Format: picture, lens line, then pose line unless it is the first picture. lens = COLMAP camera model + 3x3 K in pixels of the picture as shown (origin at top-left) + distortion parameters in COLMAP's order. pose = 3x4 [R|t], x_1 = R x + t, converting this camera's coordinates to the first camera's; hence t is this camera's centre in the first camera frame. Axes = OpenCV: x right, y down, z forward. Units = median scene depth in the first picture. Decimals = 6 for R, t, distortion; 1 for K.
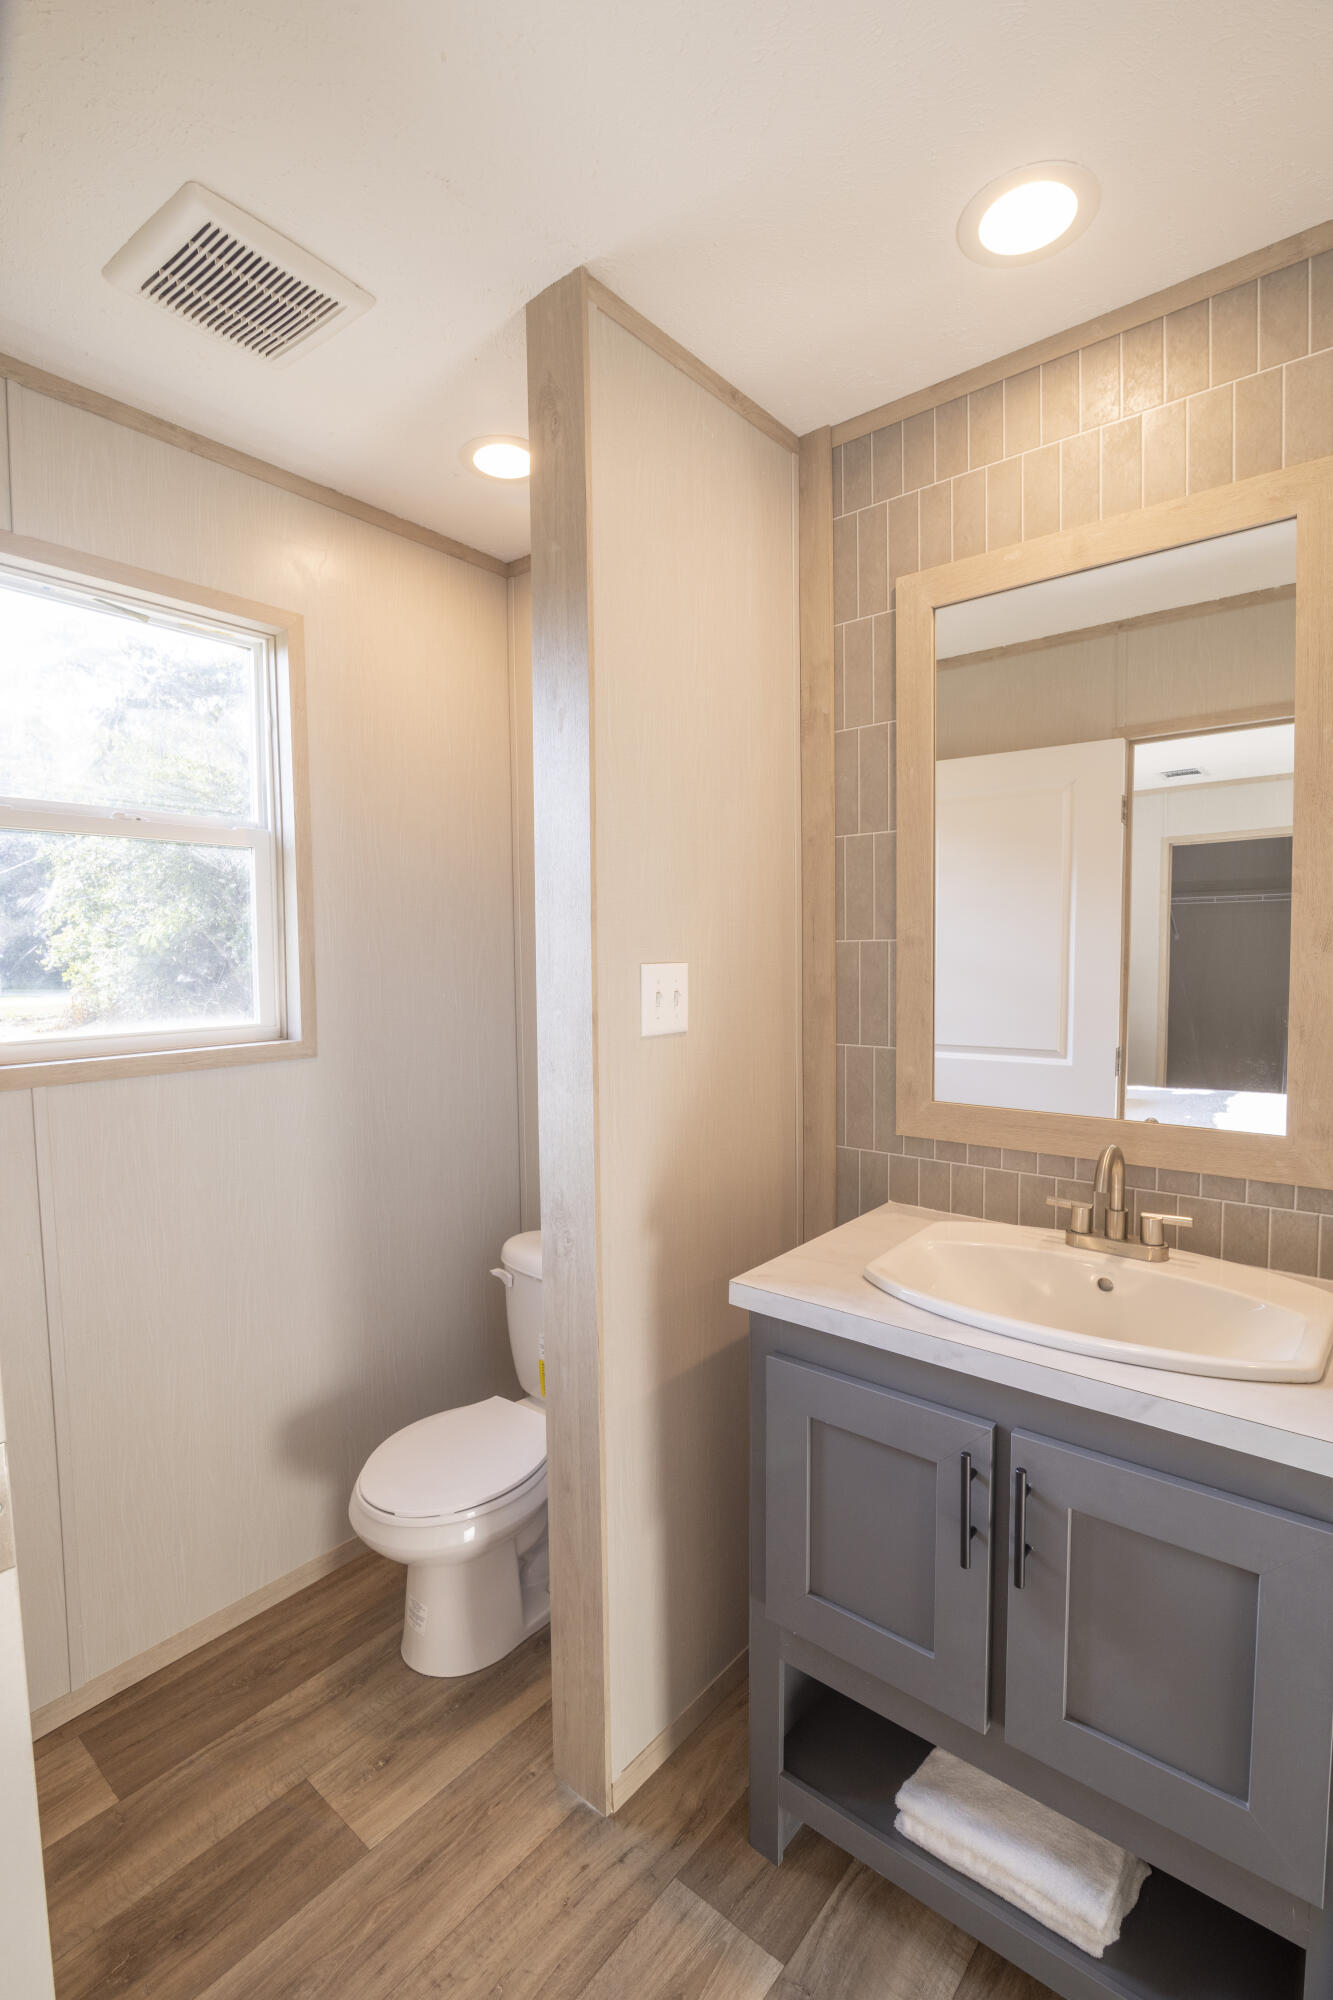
lens RADIAL K [[913.2, 0, 653.3], [0, 913.2, 1004.3], [0, 0, 1]] dist [-0.014580, 0.000077]
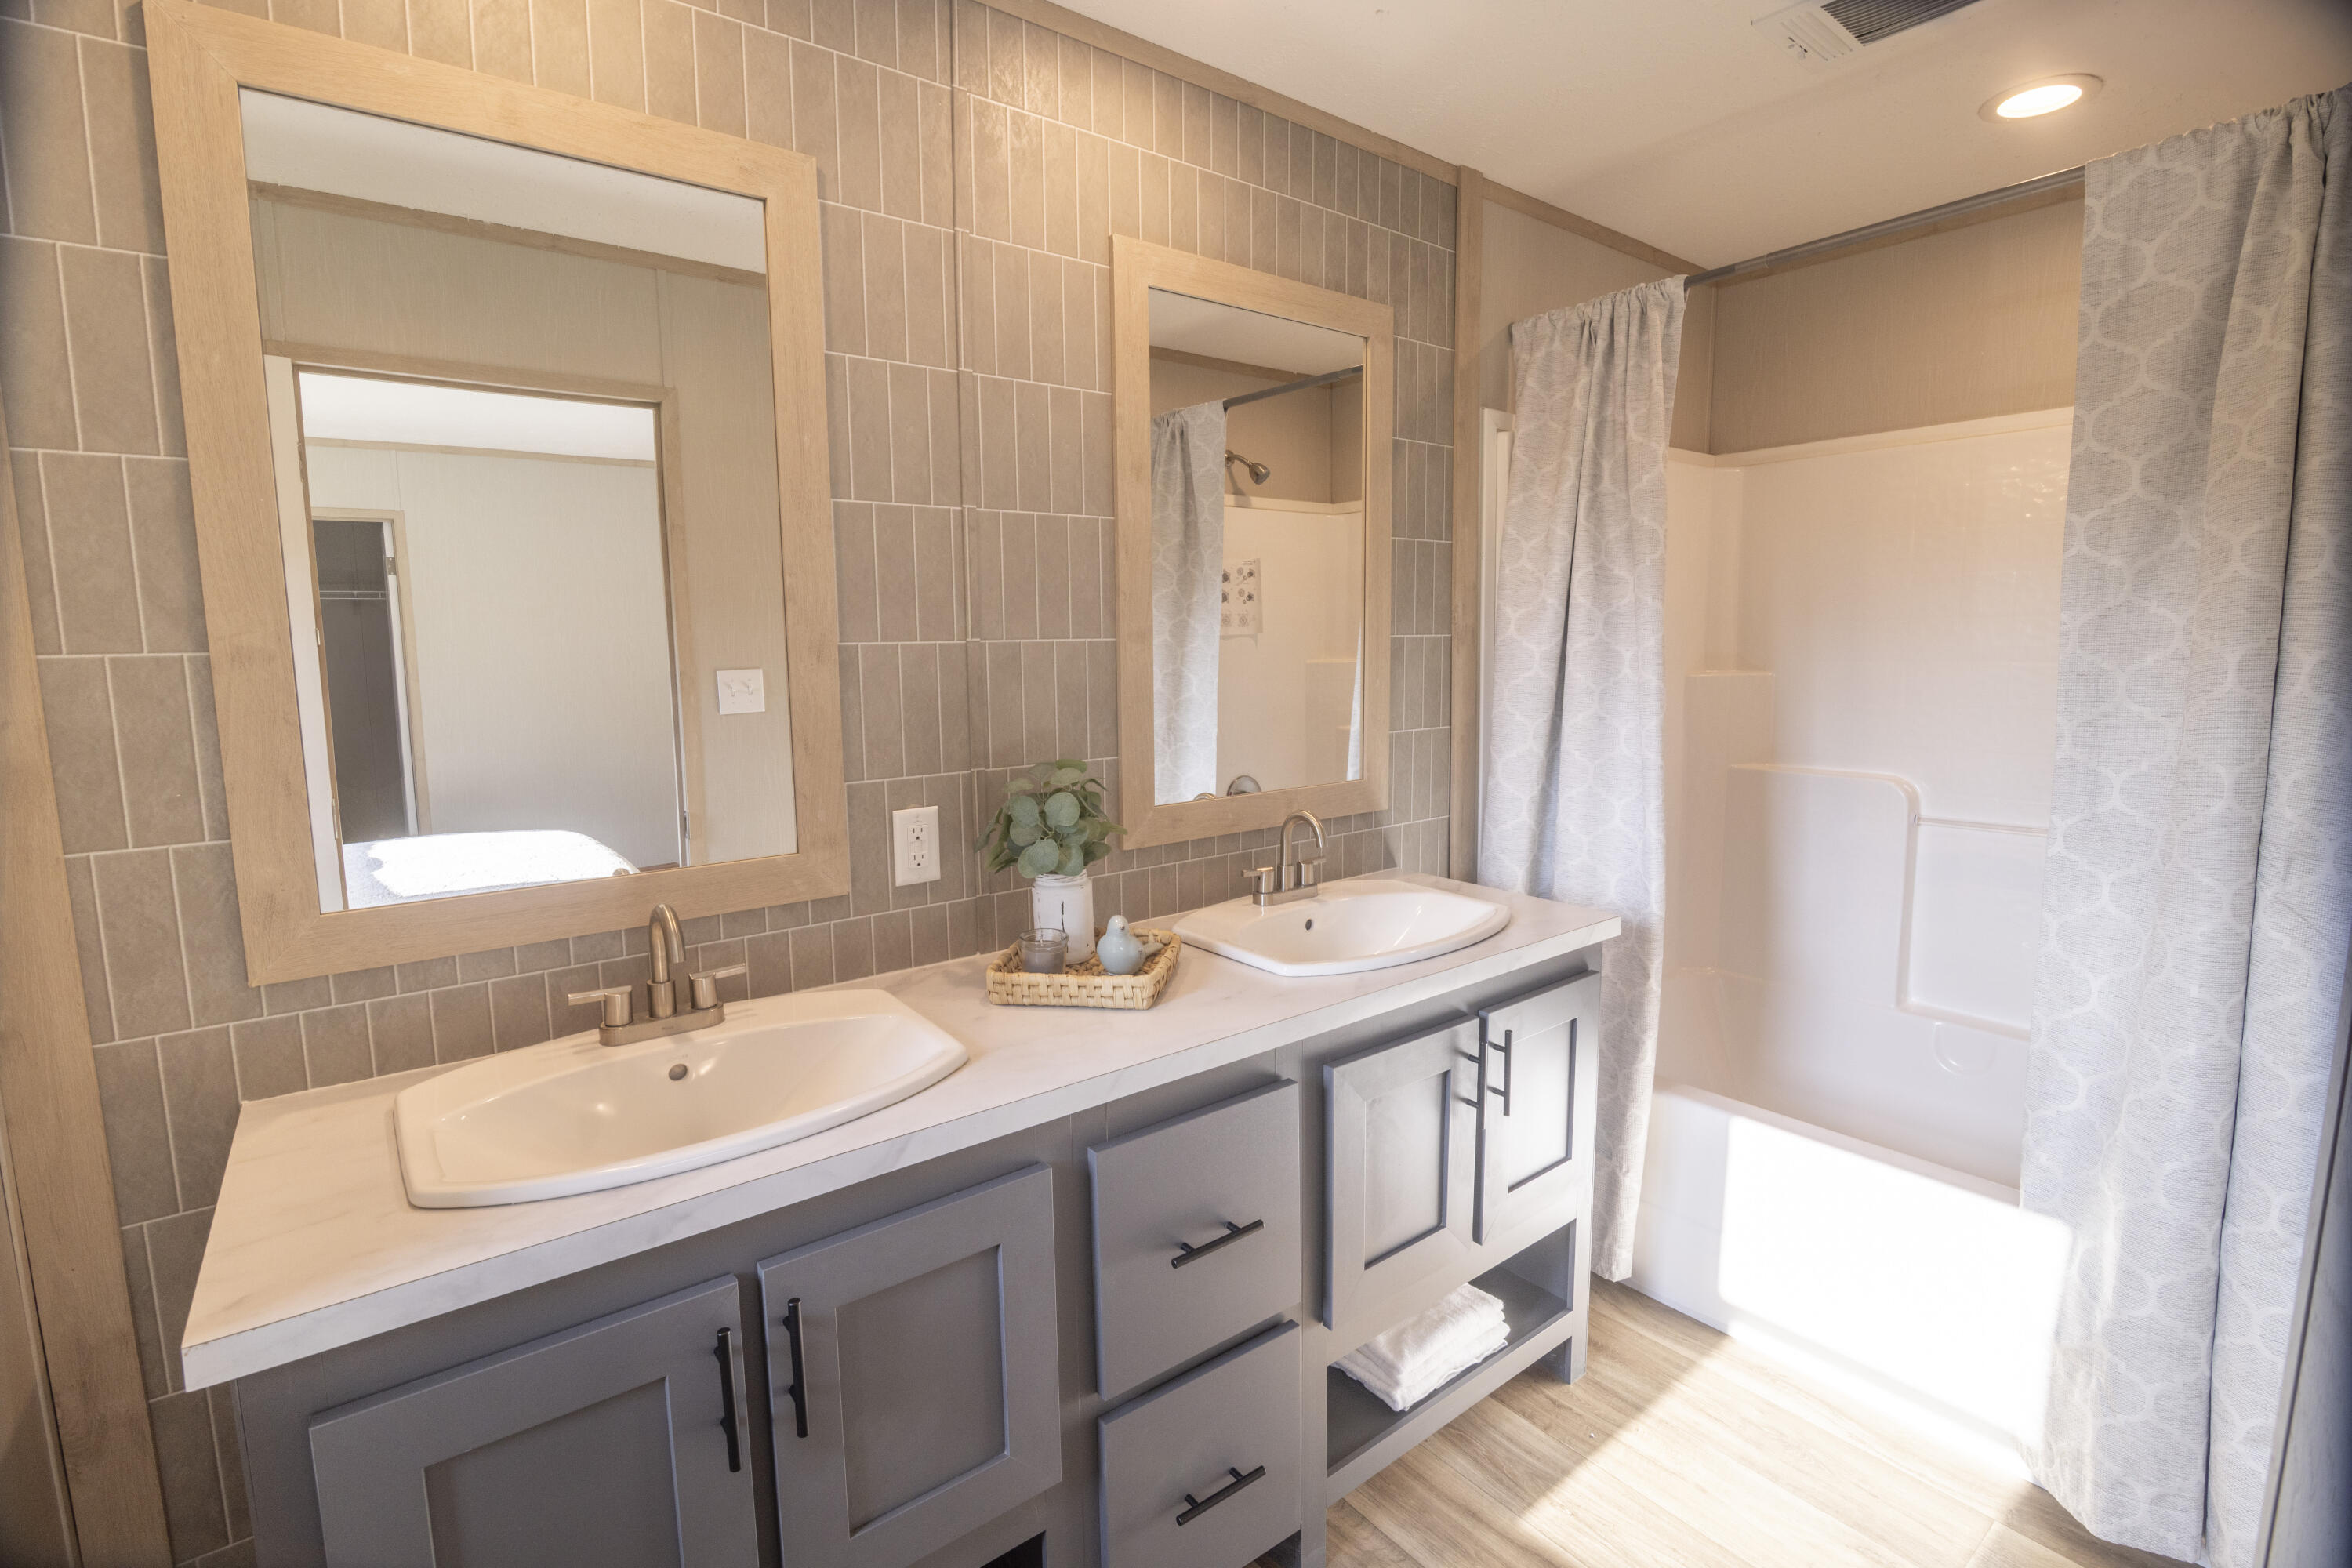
lens RADIAL K [[1073.9, 0, 1177.6], [0, 1073.9, 770.8], [0, 0, 1]] dist [-0.014580, 0.000077]
pose [[0.221537, -0.112419, 0.968650, -0.298110], [0.065827, 0.992791, 0.100165, -0.029164], [-0.972928, 0.041573, 0.227341, 0.312756]]
